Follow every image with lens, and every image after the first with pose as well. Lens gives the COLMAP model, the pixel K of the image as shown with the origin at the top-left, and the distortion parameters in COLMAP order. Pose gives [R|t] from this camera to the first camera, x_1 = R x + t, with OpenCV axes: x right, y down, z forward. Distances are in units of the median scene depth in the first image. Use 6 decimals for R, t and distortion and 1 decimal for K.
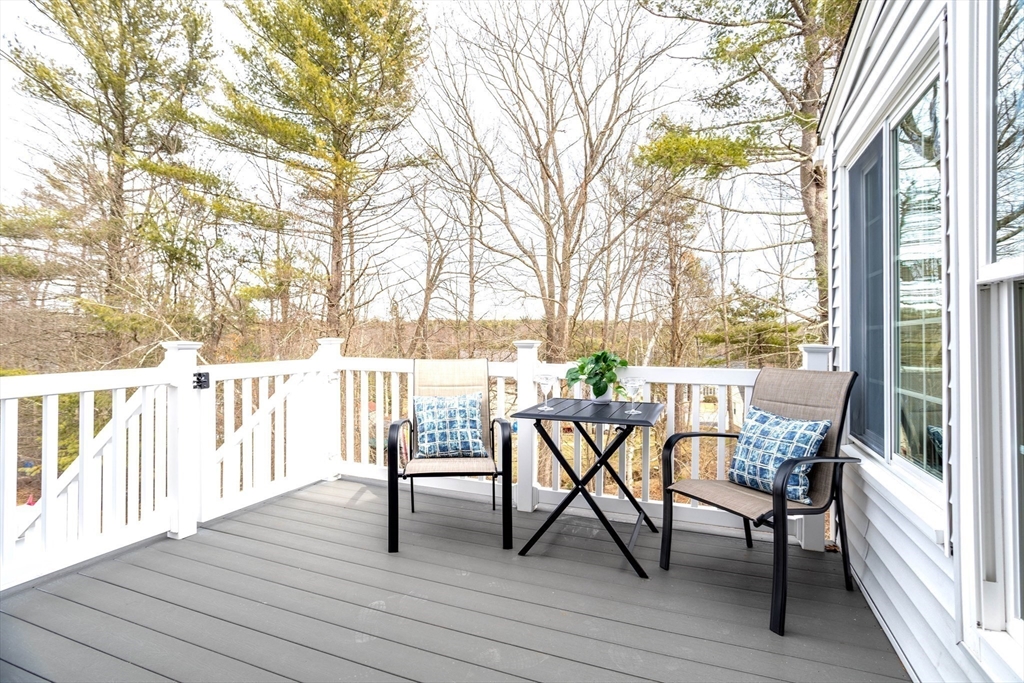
lens RADIAL K [[491.1, 0, 514.4], [0, 491.1, 328.5], [0, 0, 1]] dist [-0.051127, 0.027880]
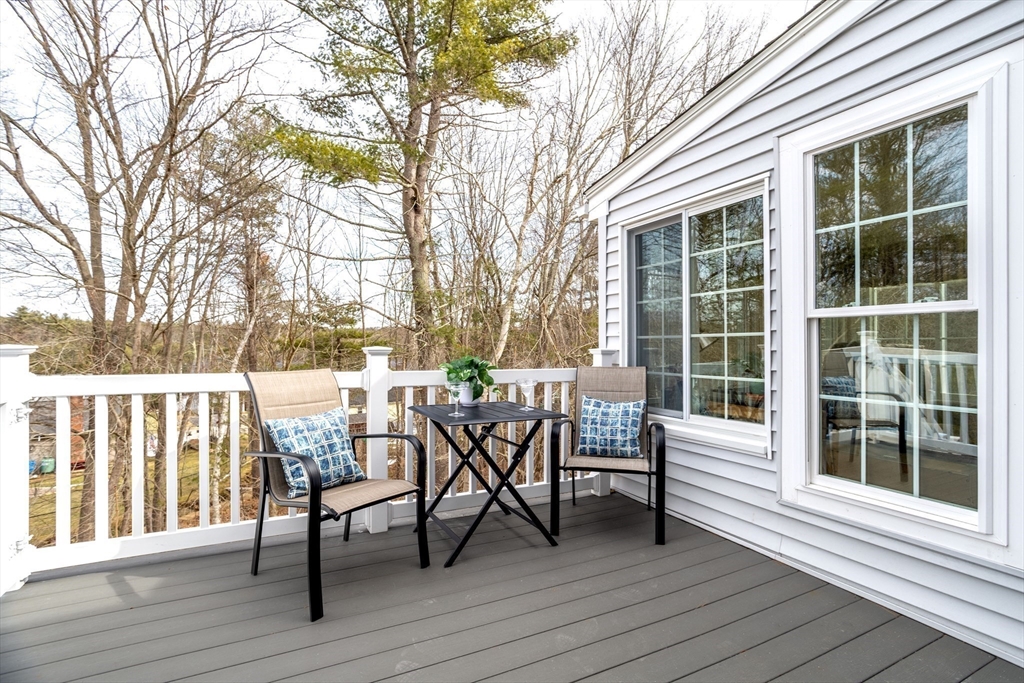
lens RADIAL K [[496.9, 0, 516.2], [0, 496.9, 331.7], [0, 0, 1]] dist [-0.047813, 0.028698]
pose [[0.660212, 0.017544, 0.750874, -0.472888], [-0.015097, 0.999835, -0.010087, 0.001205], [-0.750927, -0.004676, 0.660368, 0.180612]]
